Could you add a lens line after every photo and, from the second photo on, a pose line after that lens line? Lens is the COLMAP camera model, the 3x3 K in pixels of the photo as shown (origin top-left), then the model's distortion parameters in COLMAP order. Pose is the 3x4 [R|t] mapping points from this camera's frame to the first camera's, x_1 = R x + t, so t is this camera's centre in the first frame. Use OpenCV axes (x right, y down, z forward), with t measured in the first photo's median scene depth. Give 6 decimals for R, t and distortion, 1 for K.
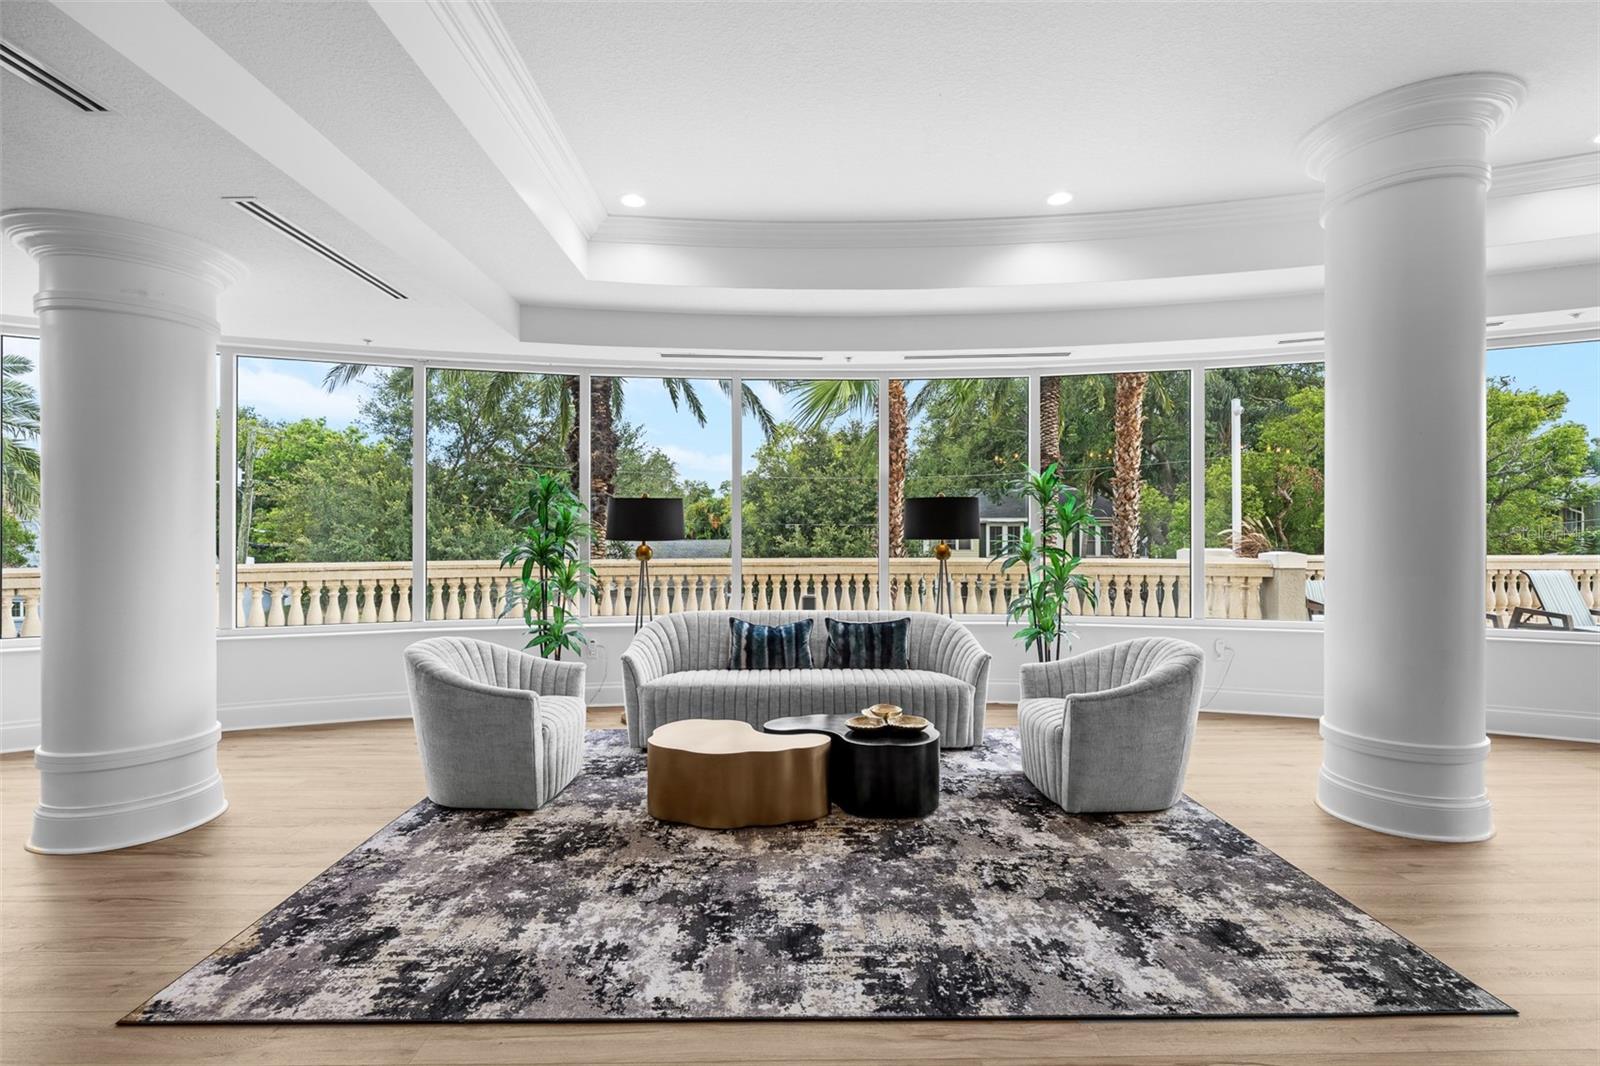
lens RADIAL K [[702.5, 0, 801.5], [0, 702.5, 534.0], [0, 0, 1]] dist [-0.001161, -0.000099]
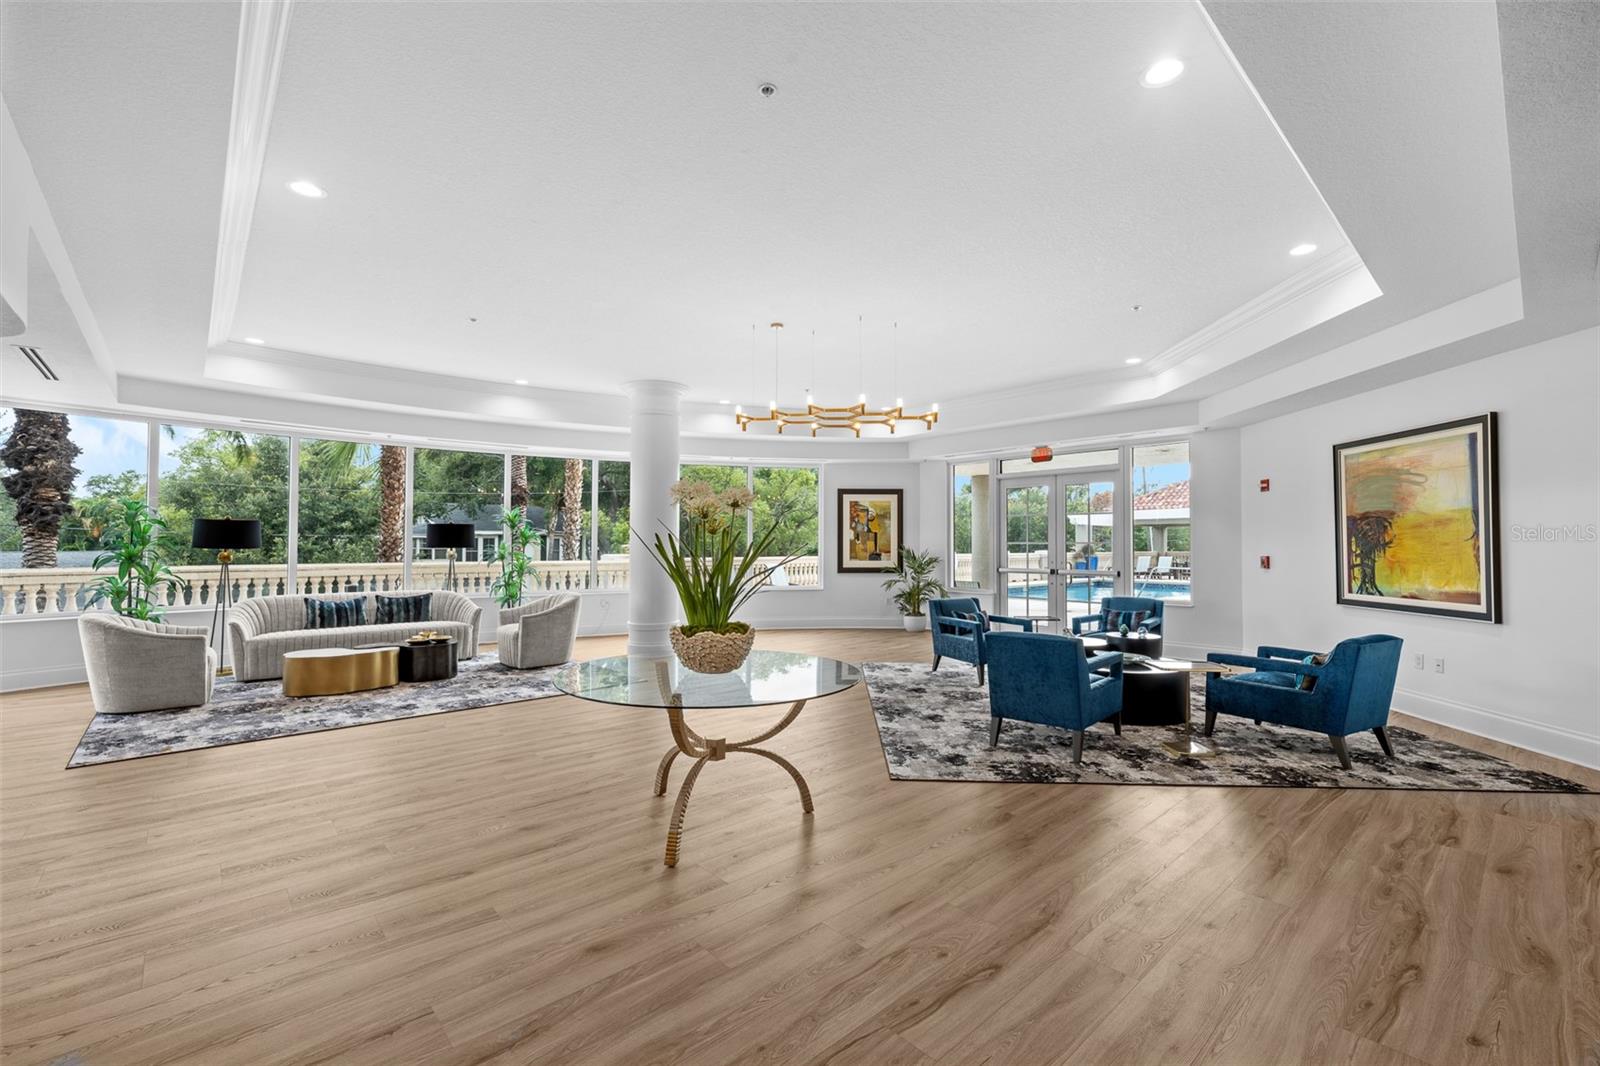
lens RADIAL K [[660.5, 0, 801.1], [0, 660.5, 540.0], [0, 0, 1]] dist [-0.001362, -0.000204]
pose [[0.740446, 0.008516, 0.672062, -0.280526], [-0.003158, 0.999953, -0.009192, -0.000373], [-0.672108, 0.004684, 0.740438, -0.865062]]
